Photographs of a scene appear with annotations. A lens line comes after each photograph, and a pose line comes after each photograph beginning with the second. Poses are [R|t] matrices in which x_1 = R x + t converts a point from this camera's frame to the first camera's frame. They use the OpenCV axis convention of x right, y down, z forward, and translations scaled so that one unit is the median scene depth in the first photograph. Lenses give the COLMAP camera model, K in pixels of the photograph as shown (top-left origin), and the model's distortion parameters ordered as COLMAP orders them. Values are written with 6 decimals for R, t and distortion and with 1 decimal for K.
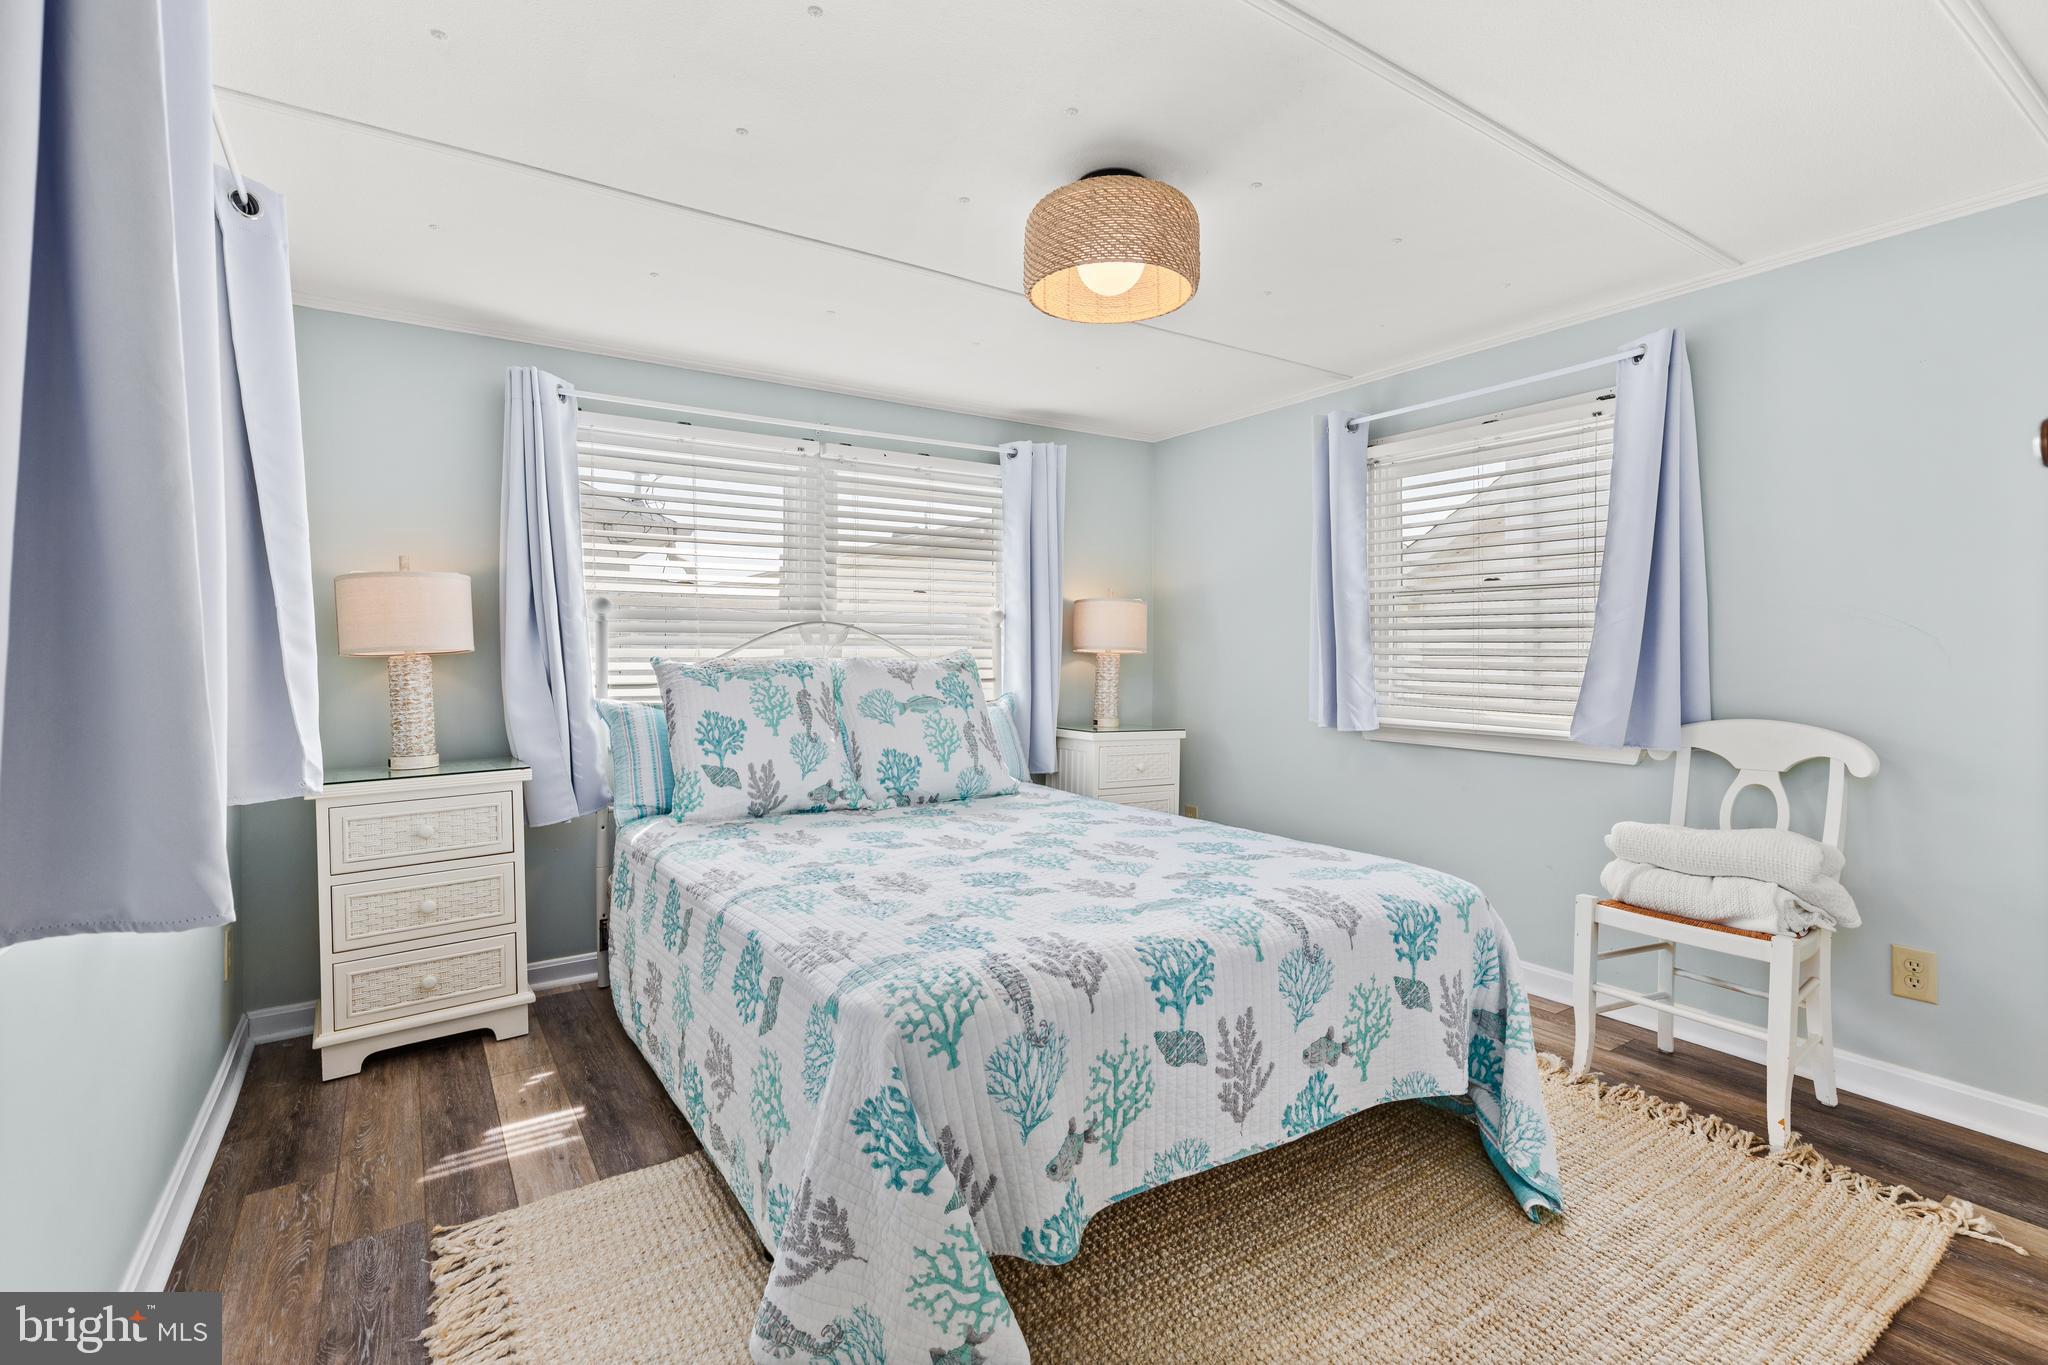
lens RADIAL K [[931.8, 0, 1020.7], [0, 931.8, 681.5], [0, 0, 1]] dist [0.005281, 0.000398]
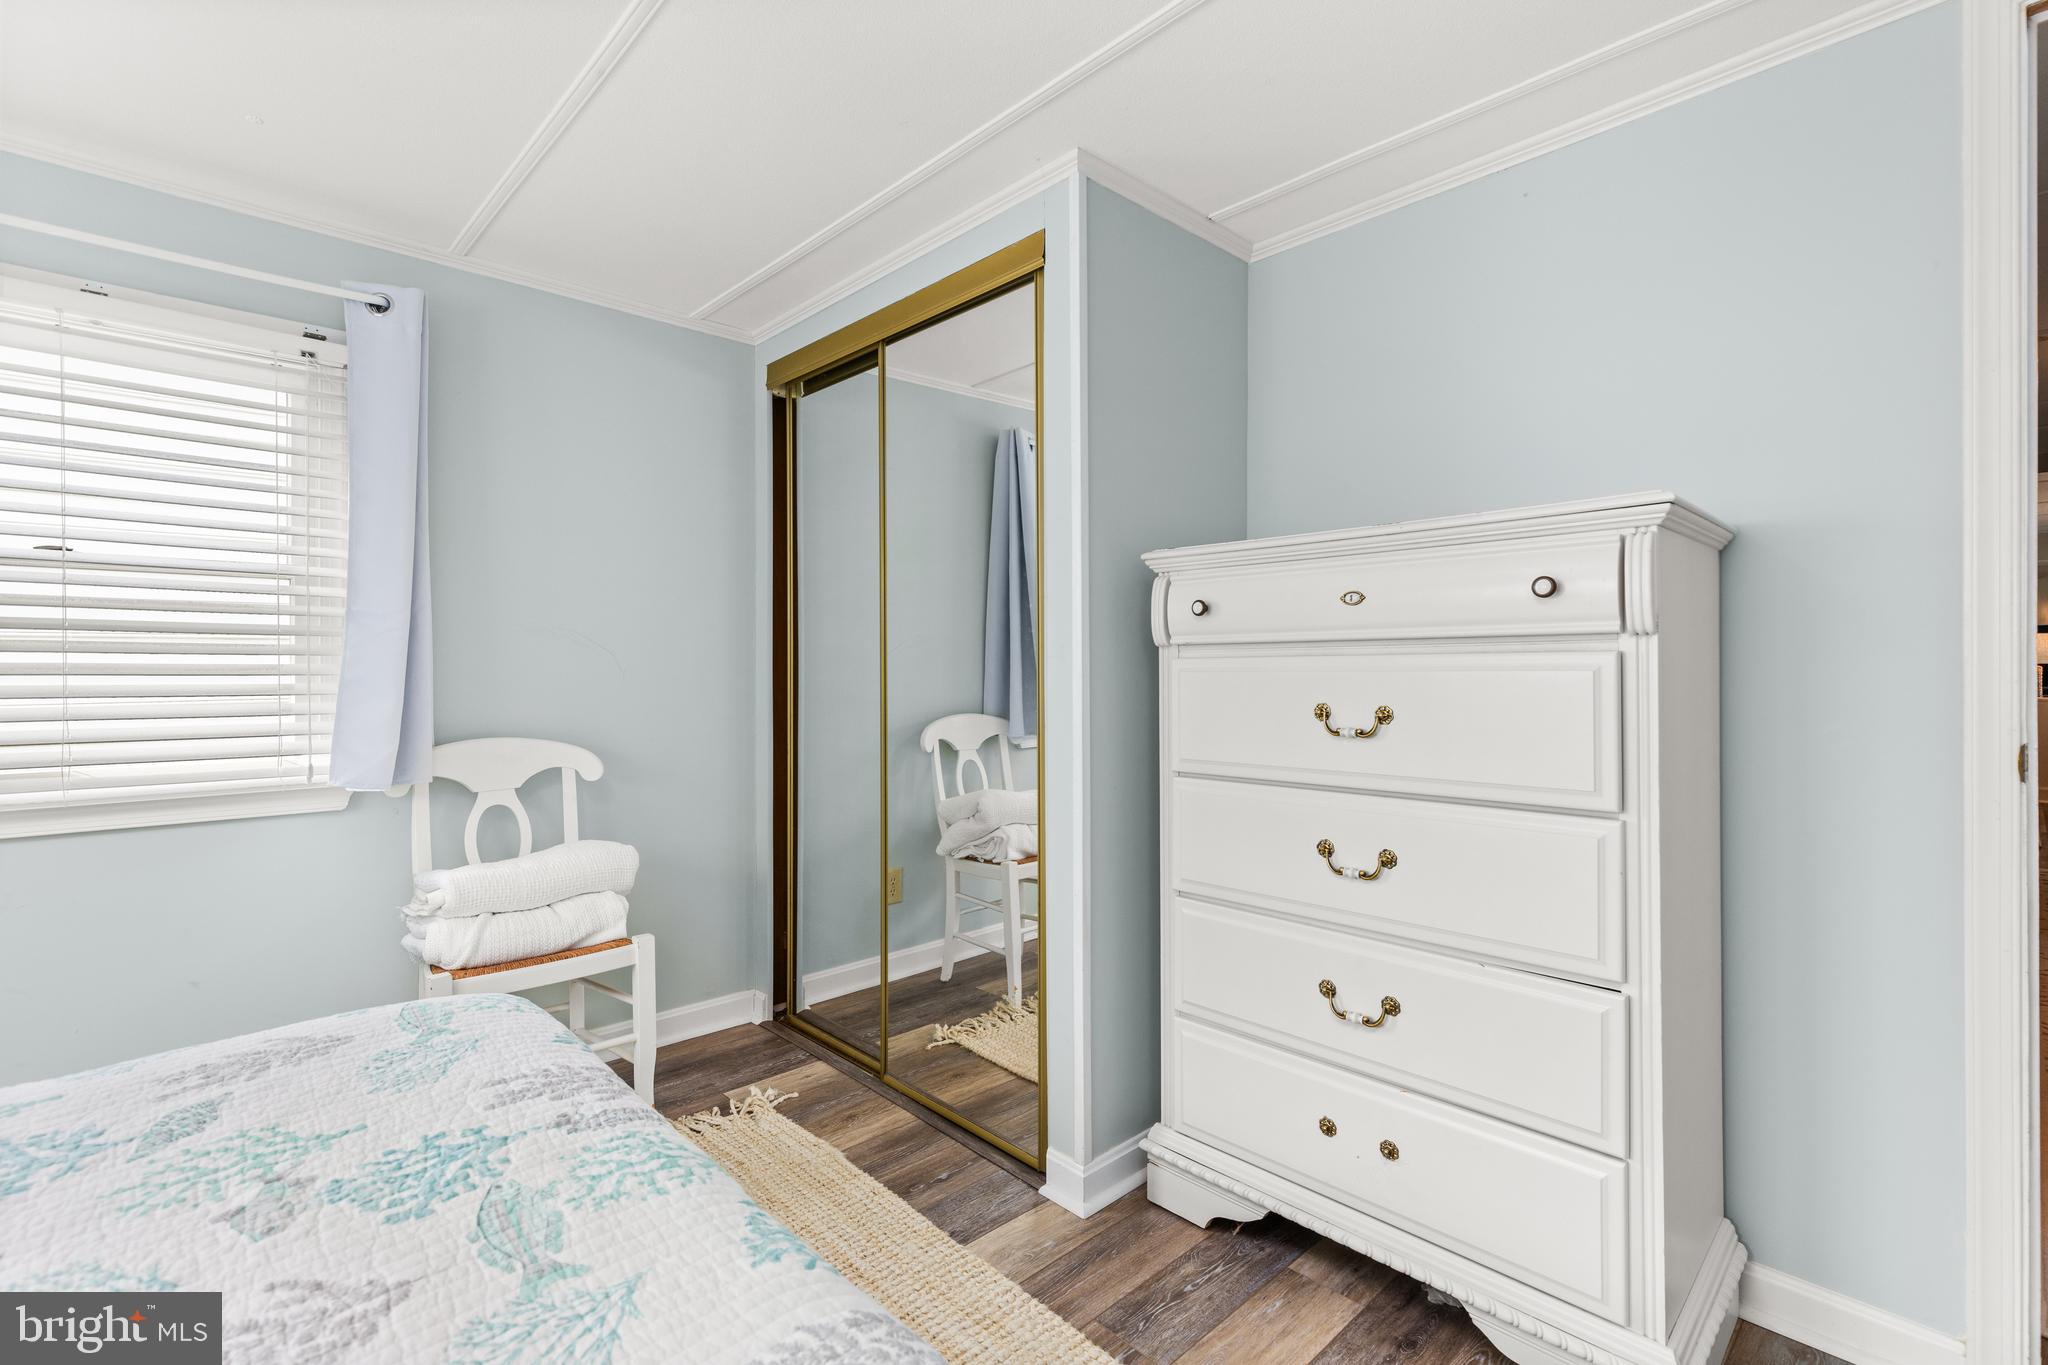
lens RADIAL K [[931.8, 0, 1007.7], [0, 931.8, 674.1], [0, 0, 1]] dist [0.005281, 0.000398]
pose [[-0.169201, -0.007506, 0.985553, -0.262637], [0.046719, 0.998786, 0.015627, -0.017634], [-0.984474, 0.048689, -0.168645, 0.680511]]
